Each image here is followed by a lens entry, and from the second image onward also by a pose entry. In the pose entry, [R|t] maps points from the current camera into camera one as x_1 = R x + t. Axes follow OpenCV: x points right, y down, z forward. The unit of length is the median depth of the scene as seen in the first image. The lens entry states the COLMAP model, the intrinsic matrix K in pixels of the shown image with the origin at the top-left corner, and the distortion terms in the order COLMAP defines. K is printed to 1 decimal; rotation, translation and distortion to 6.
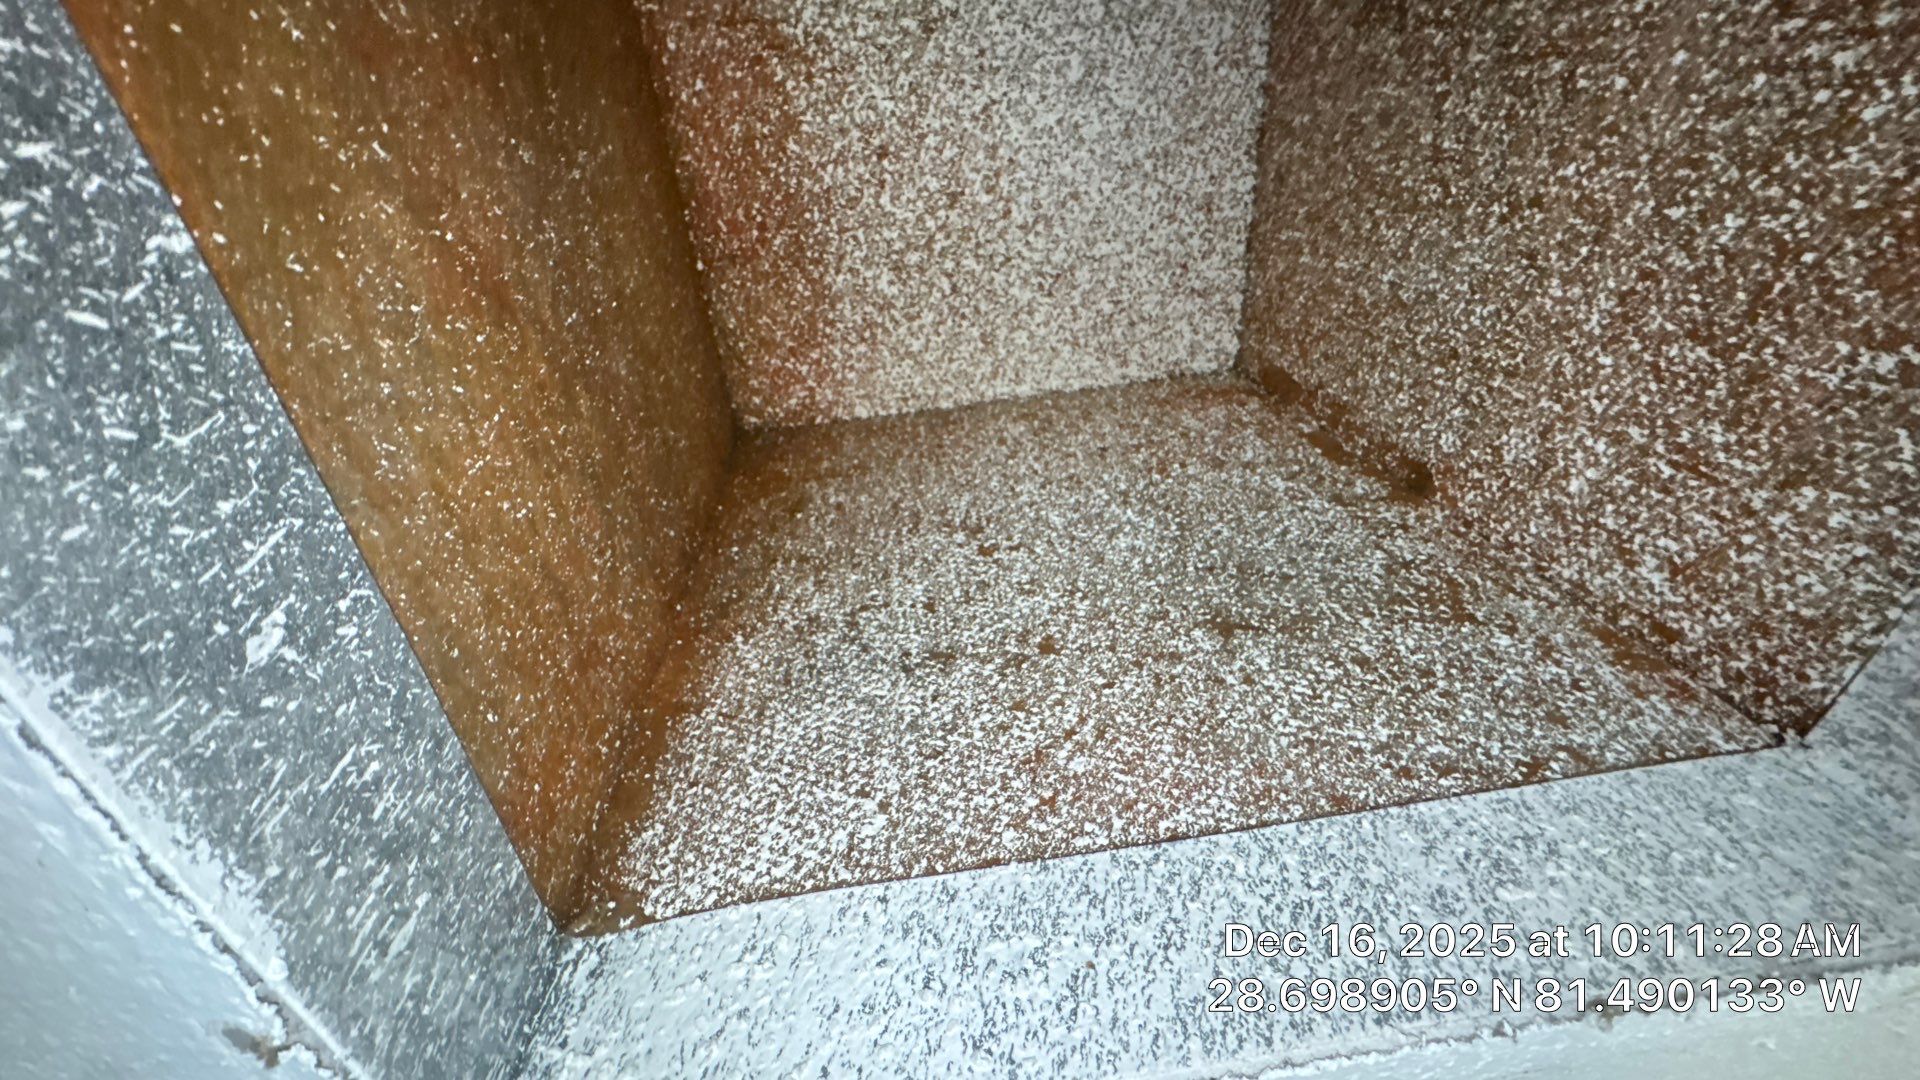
lens RADIAL K [[769.8, 0, 957.6], [0, 769.8, 542.3], [0, 0, 1]] dist [-0.004231, -0.000248]
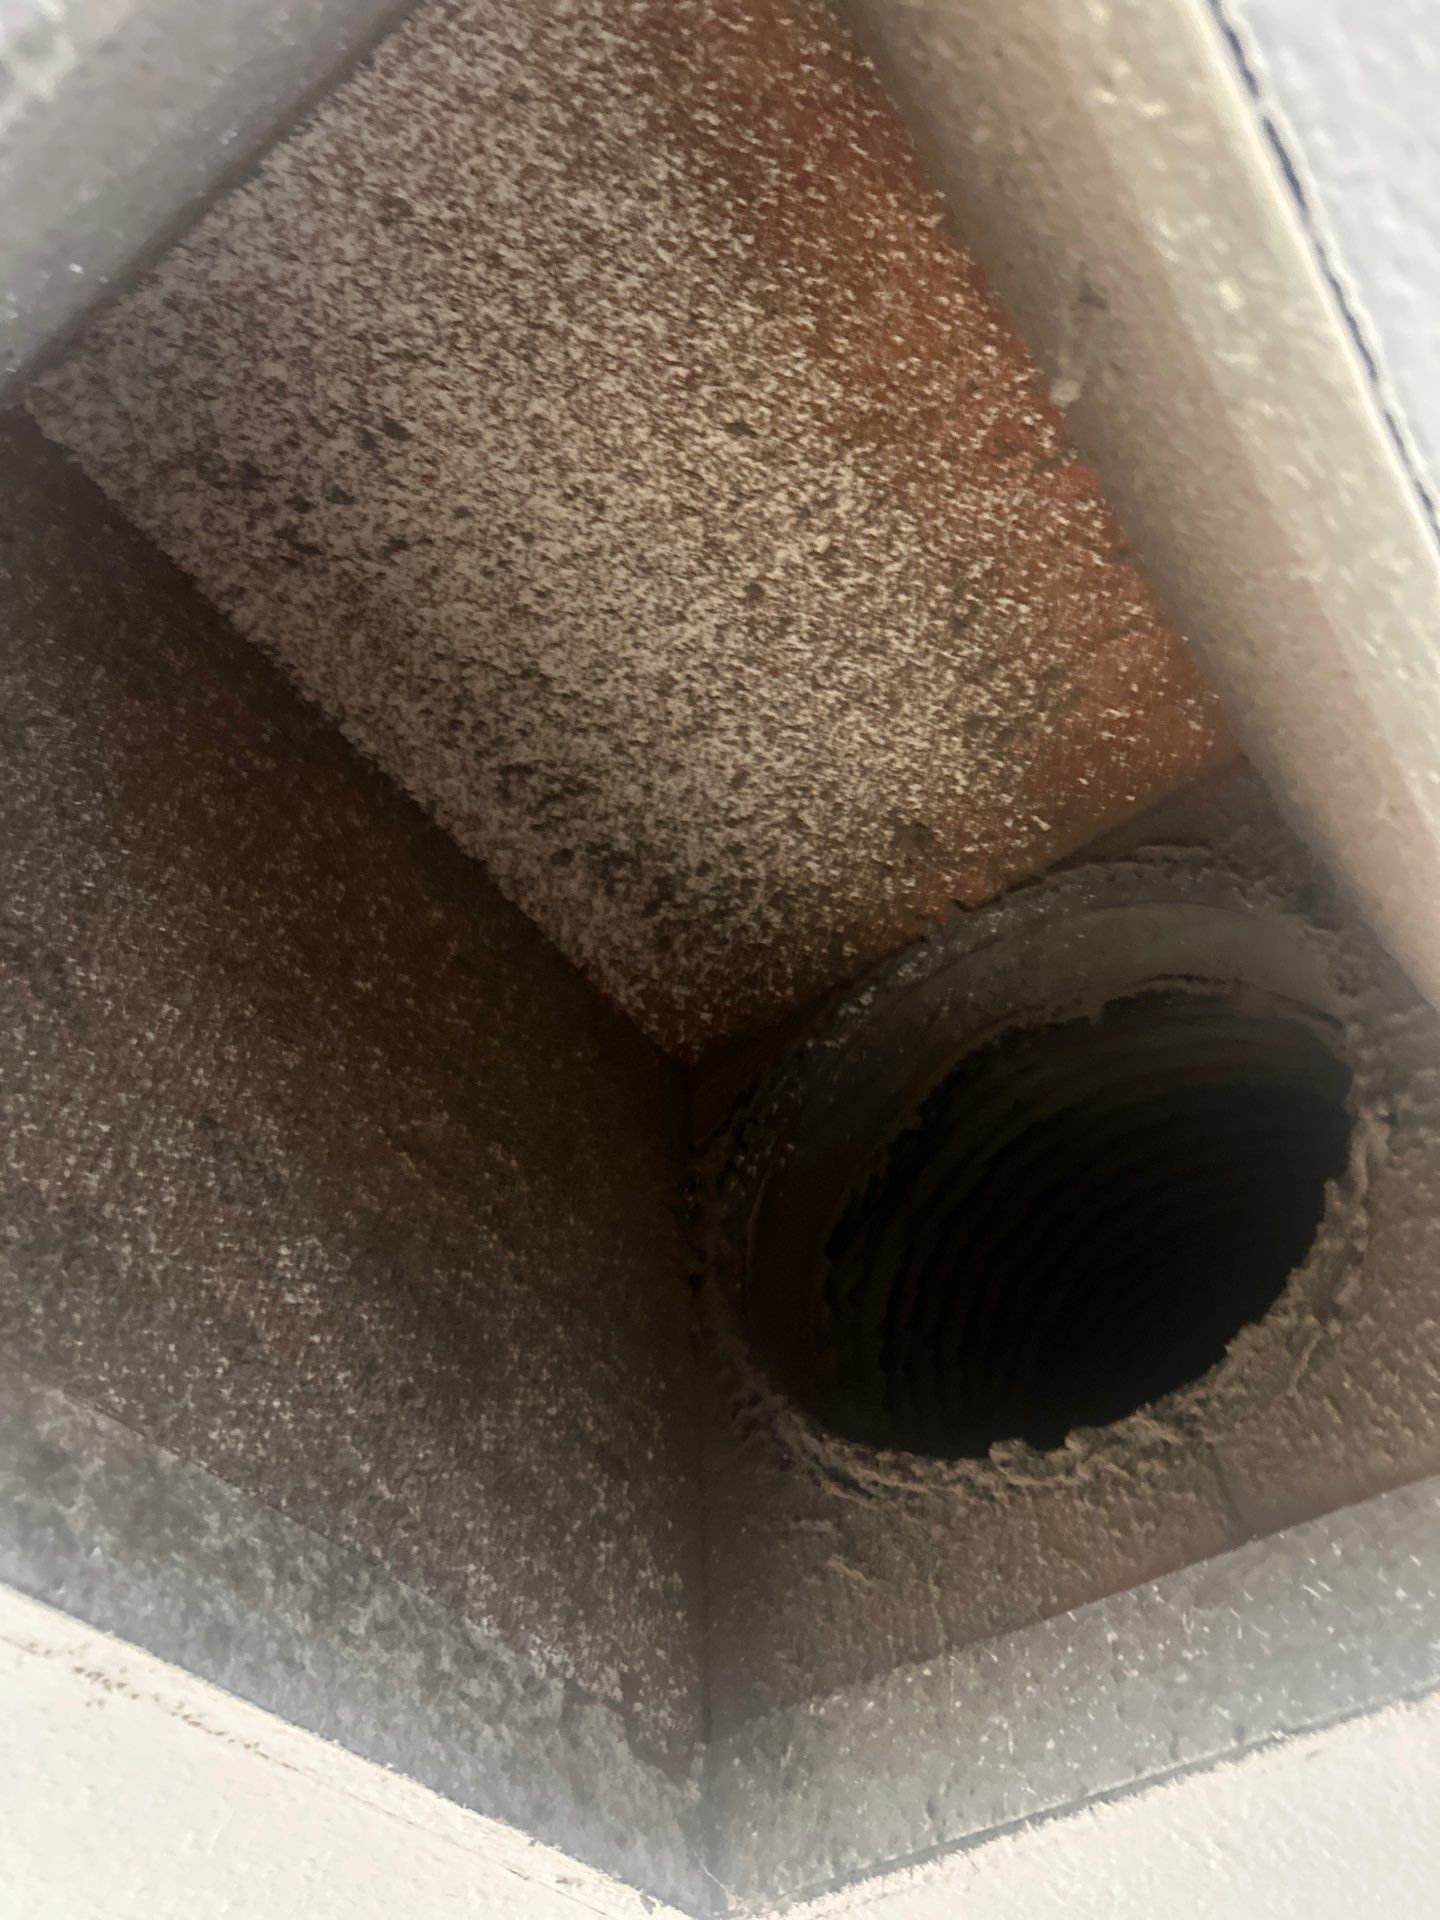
lens RADIAL K [[1338.8, 0, 729.8], [0, 1338.8, 980.0], [0, 0, 1]] dist [0.156983, -0.347097]
pose [[-0.851072, 0.491344, 0.185087, -0.148577], [-0.377156, -0.326856, -0.866556, 0.641828], [-0.365280, -0.807308, 0.463491, -0.056097]]
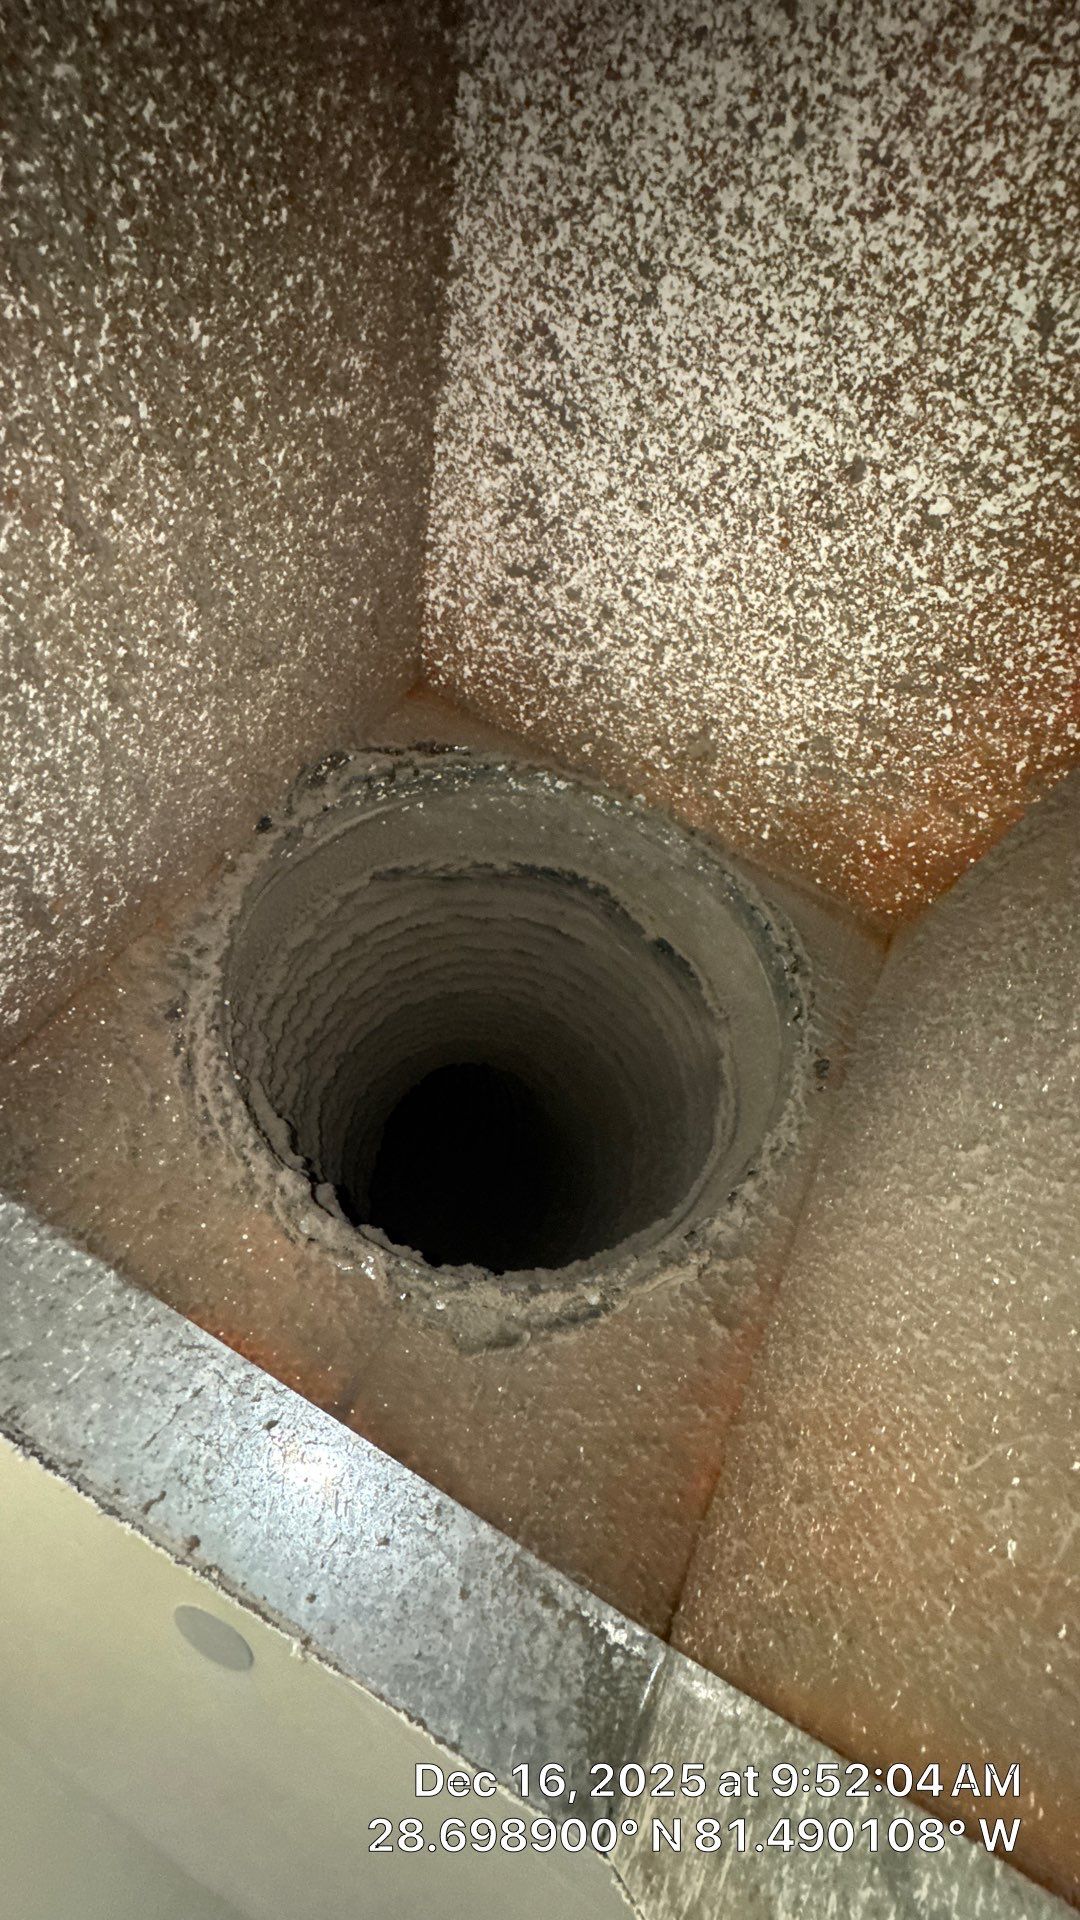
lens RADIAL K [[766.4, 0, 540.0], [0, 766.4, 960.0], [0, 0, 1]] dist [-0.005269, 0.000553]
pose [[-0.888356, -0.458879, -0.015906, 0.022405], [0.049051, -0.060403, -0.996968, -0.055762], [0.456527, -0.886443, 0.076168, 0.552432]]
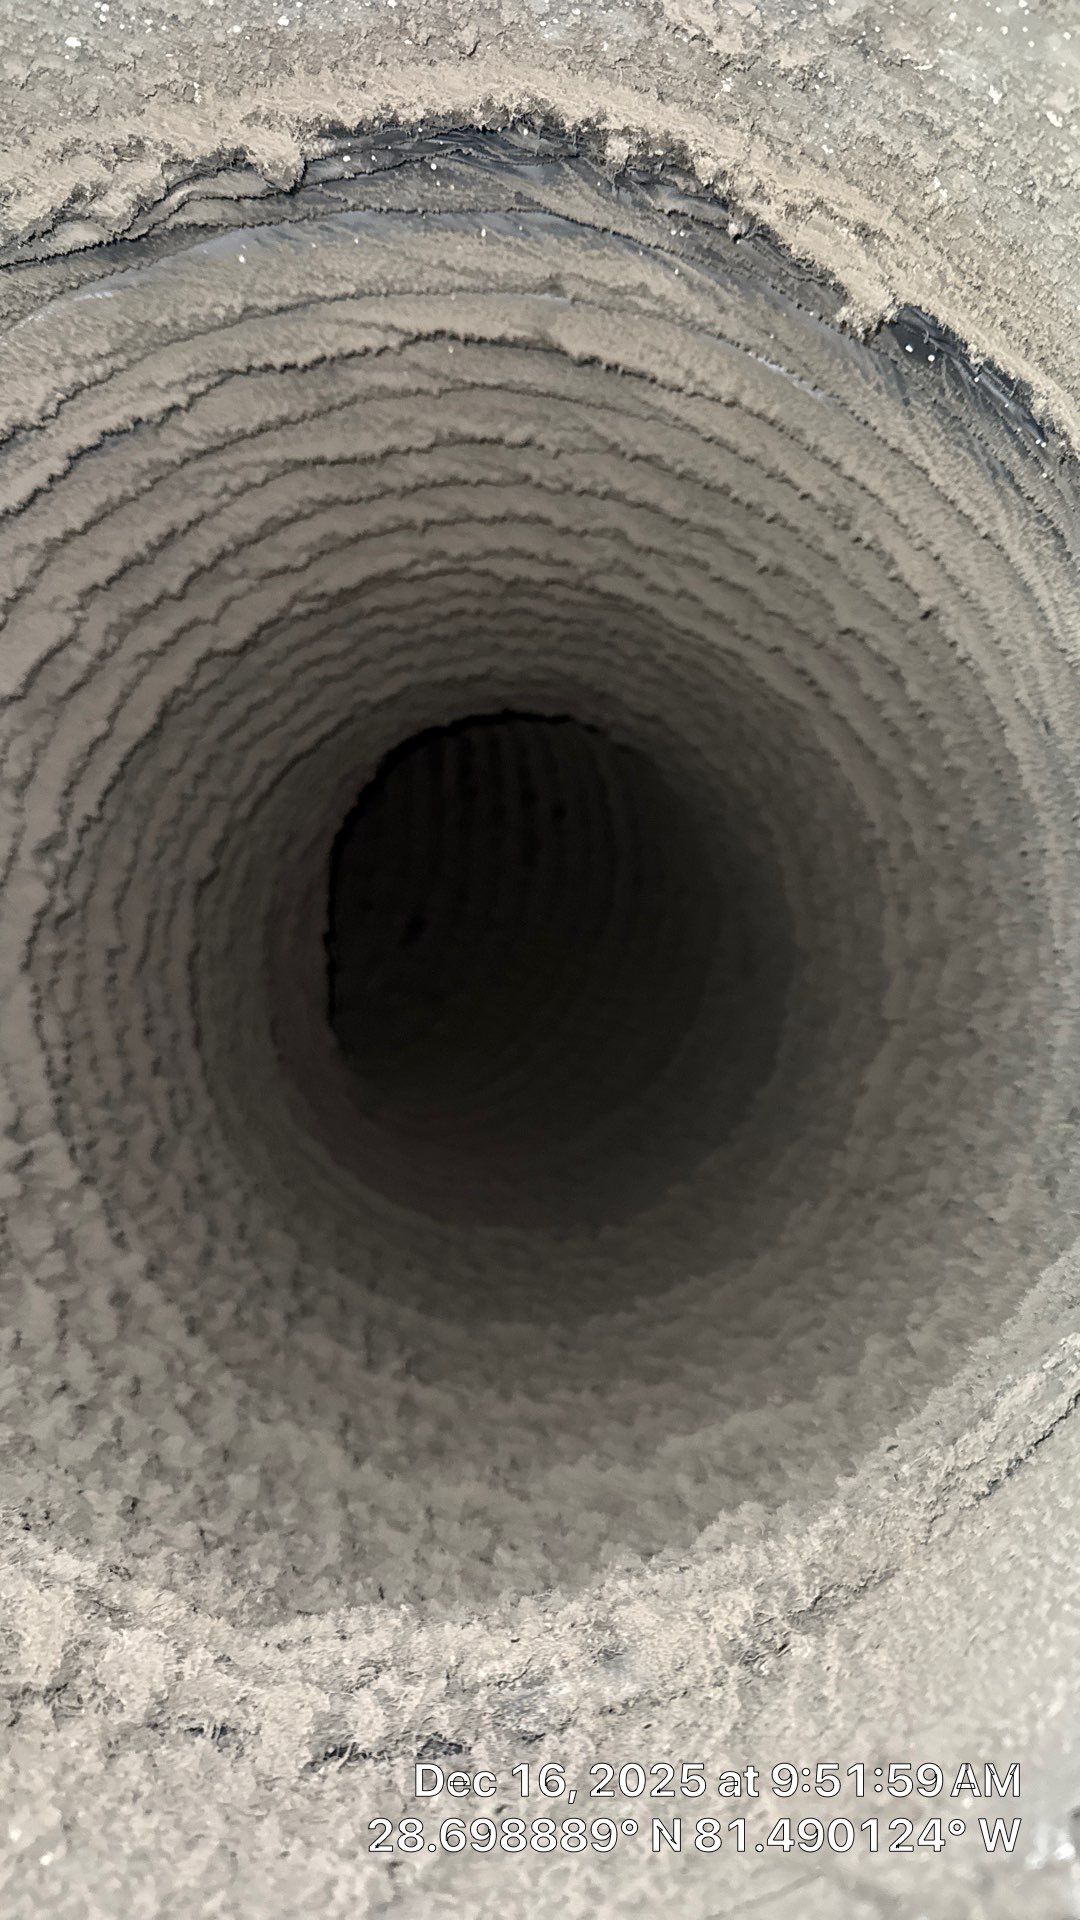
lens RADIAL K [[1393.3, 0, 544.1], [0, 1393.3, 964.6], [0, 0, 1]] dist [0.001757, -0.035672]
pose [[-0.960949, -0.270120, -0.060103, -0.084995], [-0.030943, 0.320717, -0.946669, -0.967501], [0.274991, -0.907841, -0.316551, 0.721071]]
